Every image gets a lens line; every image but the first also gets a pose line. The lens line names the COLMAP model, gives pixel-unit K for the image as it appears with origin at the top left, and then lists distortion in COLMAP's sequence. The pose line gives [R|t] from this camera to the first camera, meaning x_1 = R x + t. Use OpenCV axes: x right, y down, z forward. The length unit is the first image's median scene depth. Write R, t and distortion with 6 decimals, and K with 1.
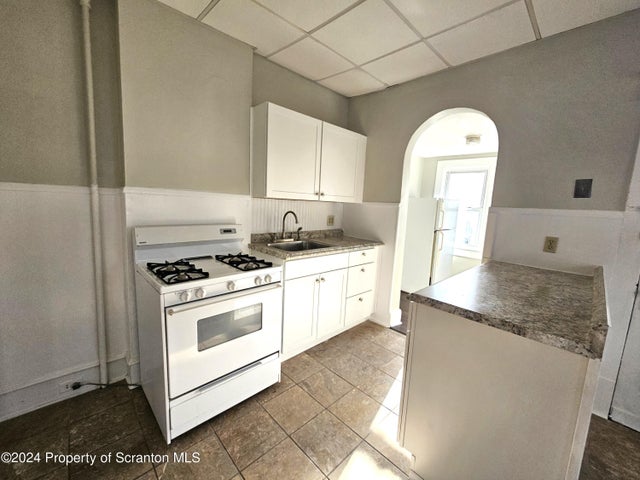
lens RADIAL K [[262.7, 0, 318.5], [0, 262.7, 237.9], [0, 0, 1]] dist [0.002600, 0.000351]
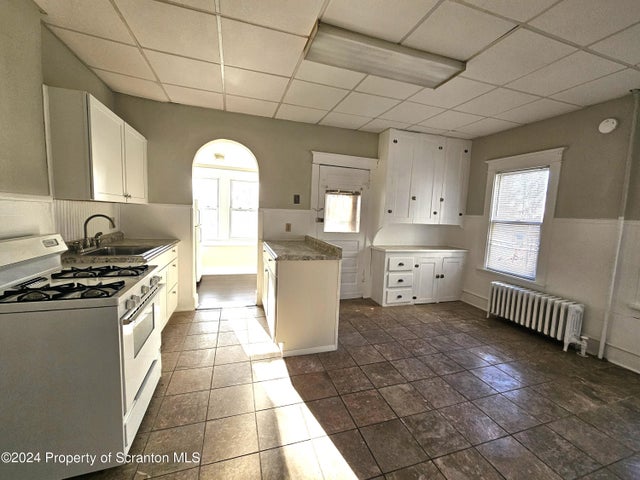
lens RADIAL K [[262.7, 0, 318.5], [0, 262.7, 237.9], [0, 0, 1]] dist [0.002600, 0.000351]
pose [[0.446126, -0.112558, 0.887864, -0.612447], [0.099632, 0.992139, 0.075715, -0.018336], [-0.889407, 0.054681, 0.453833, -0.064142]]
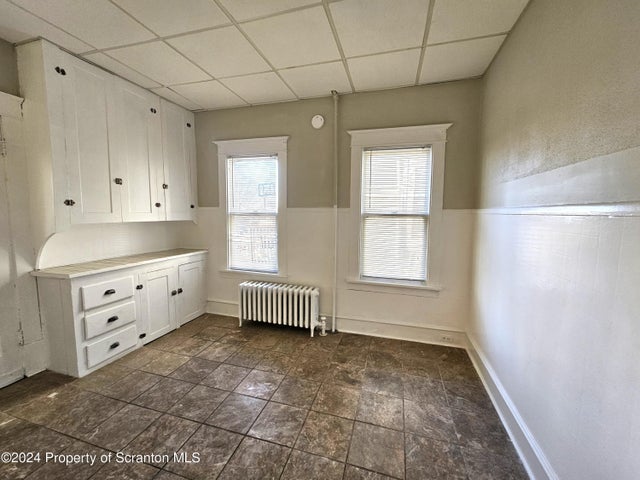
lens RADIAL K [[262.7, 0, 318.5], [0, 262.7, 237.9], [0, 0, 1]] dist [0.002600, 0.000351]
pose [[-0.491424, -0.129814, 0.861191, -0.418395], [0.087504, 0.976466, 0.197122, -0.010332], [-0.866513, 0.172228, -0.468500, -0.045340]]
